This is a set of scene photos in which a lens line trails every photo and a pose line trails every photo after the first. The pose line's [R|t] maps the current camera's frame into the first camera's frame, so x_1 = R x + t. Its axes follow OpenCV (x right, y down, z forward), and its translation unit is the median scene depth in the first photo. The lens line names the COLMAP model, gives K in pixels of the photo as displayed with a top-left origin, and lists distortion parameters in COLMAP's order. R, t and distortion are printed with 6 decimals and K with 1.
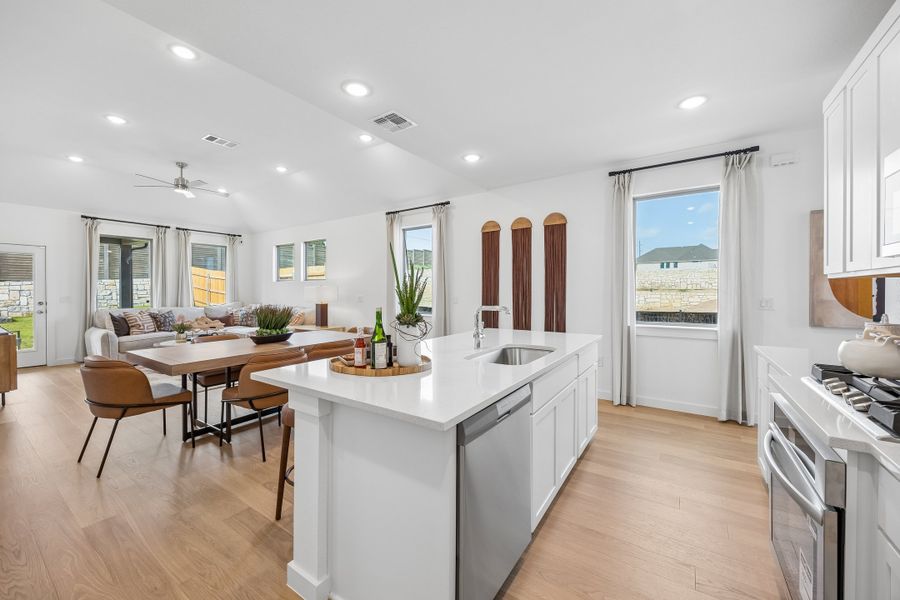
lens RADIAL K [[346.4, 0, 450.2], [0, 346.4, 292.3], [0, 0, 1]] dist [-0.000690, 0.000498]
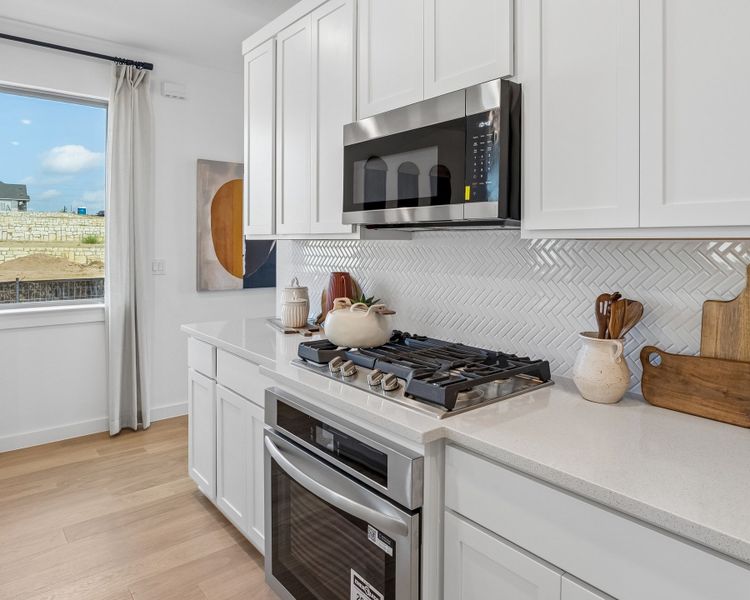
lens RADIAL K [[507.1, 0, 295.7], [0, 507.1, 241.8], [0, 0, 1]] dist [0.008151, -0.000416]
pose [[0.313881, -0.007063, 0.949436, -0.087784], [0.001935, 0.999975, 0.006800, -0.030711], [-0.949460, -0.000297, 0.313886, 0.321871]]
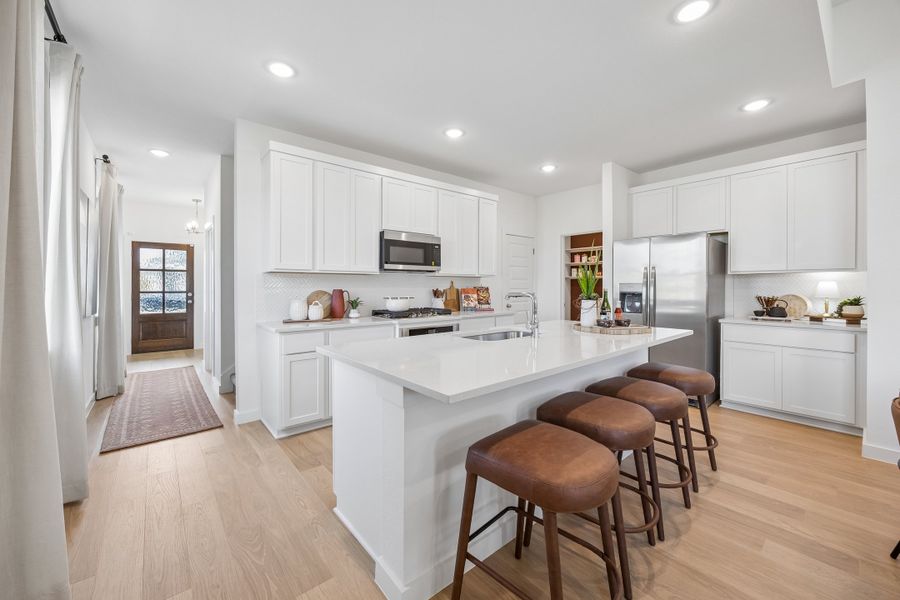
lens RADIAL K [[346.4, 0, 442.9], [0, 346.4, 284.7], [0, 0, 1]] dist [-0.000690, 0.000498]
pose [[-0.963581, 0.004413, 0.267380, 0.074946], [0.002851, 0.999977, -0.006229, 0.022750], [-0.267401, -0.005240, -0.963571, 1.860182]]
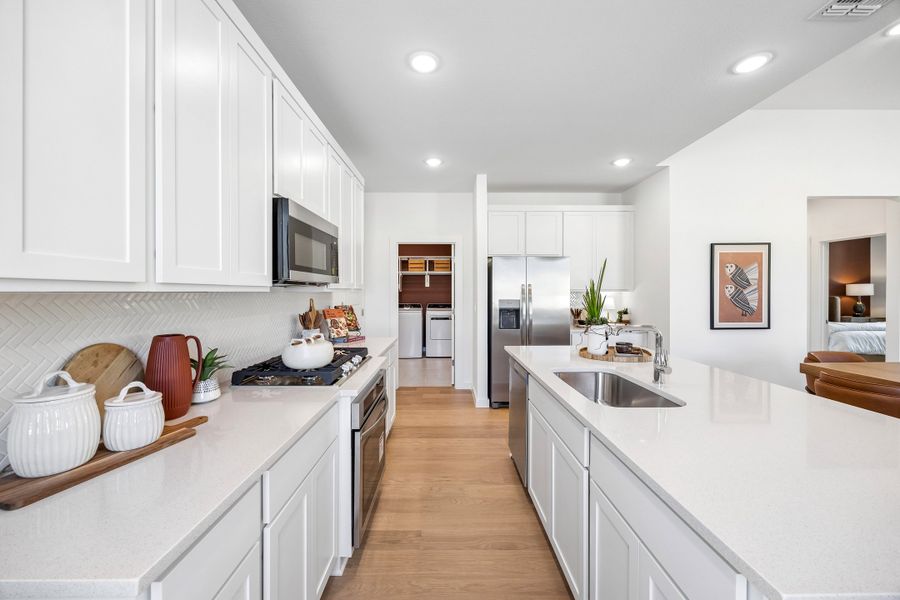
lens RADIAL K [[346.4, 0, 449.9], [0, 346.4, 294.4], [0, 0, 1]] dist [-0.000690, 0.000498]
pose [[-0.814117, 0.008088, -0.580644, 0.831627], [0.002977, 0.999948, 0.009754, -0.032514], [0.580693, 0.006212, -0.814099, 1.257922]]
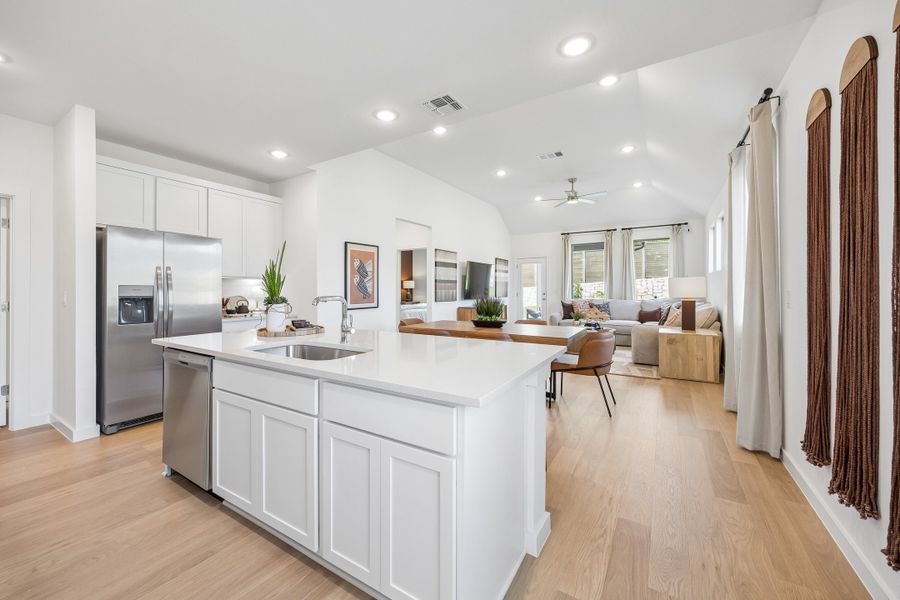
lens RADIAL K [[346.4, 0, 443.1], [0, 346.4, 287.6], [0, 0, 1]] dist [-0.000690, 0.000498]
pose [[0.035217, 0.002121, -0.999377, 0.945030], [-0.001834, 0.999996, 0.002057, 0.010308], [0.999378, 0.001761, 0.035220, 1.159167]]
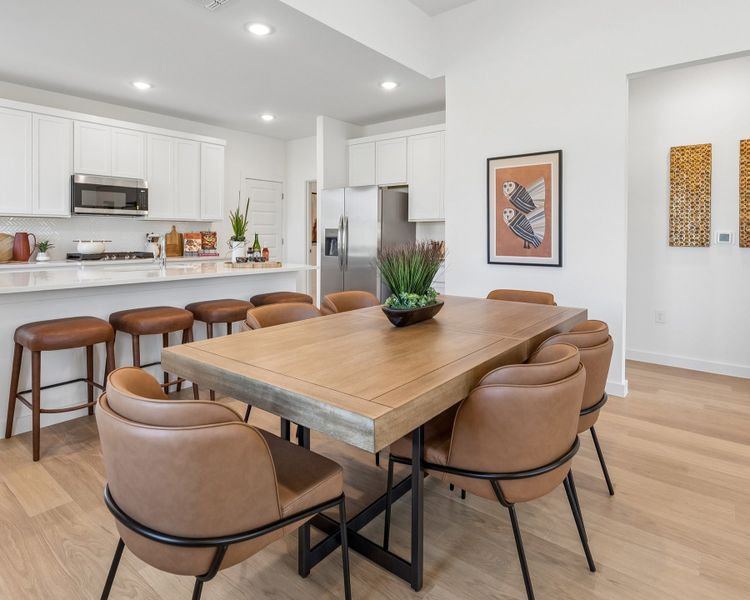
lens RADIAL K [[438.7, 0, 368.4], [0, 438.7, 240.4], [0, 0, 1]] dist [0.007816, -0.004707]
pose [[-0.997534, -0.004276, 0.070048, -0.670030], [-0.003345, 0.999905, 0.013393, 0.036280], [-0.070098, 0.013126, -0.997454, 2.299742]]
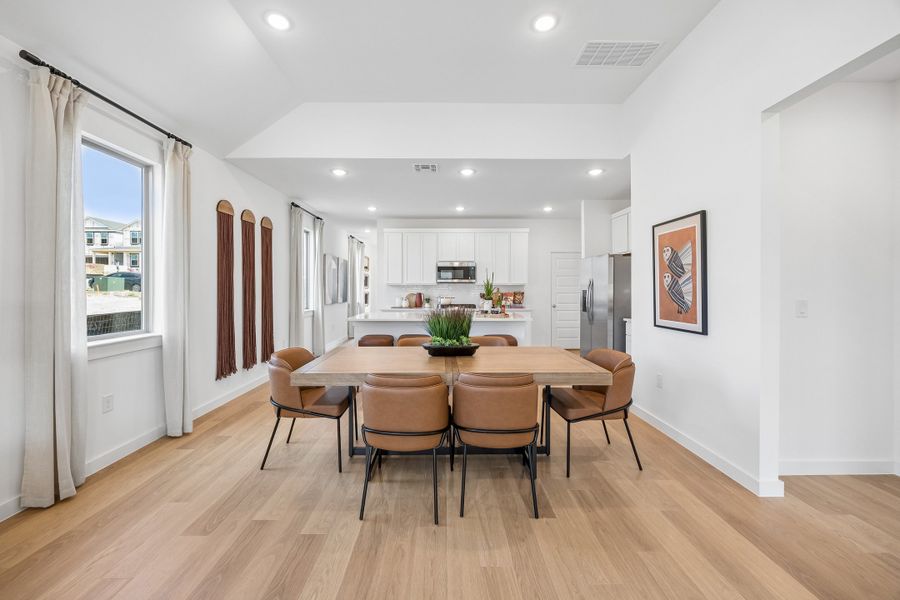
lens RADIAL K [[346.4, 0, 451.2], [0, 346.4, 292.1], [0, 0, 1]] dist [-0.000690, 0.000498]
pose [[-0.591610, -0.007290, 0.806191, -1.586882], [0.001078, 0.999951, 0.009833, -0.002436], [-0.806223, 0.006686, -0.591574, 2.075048]]
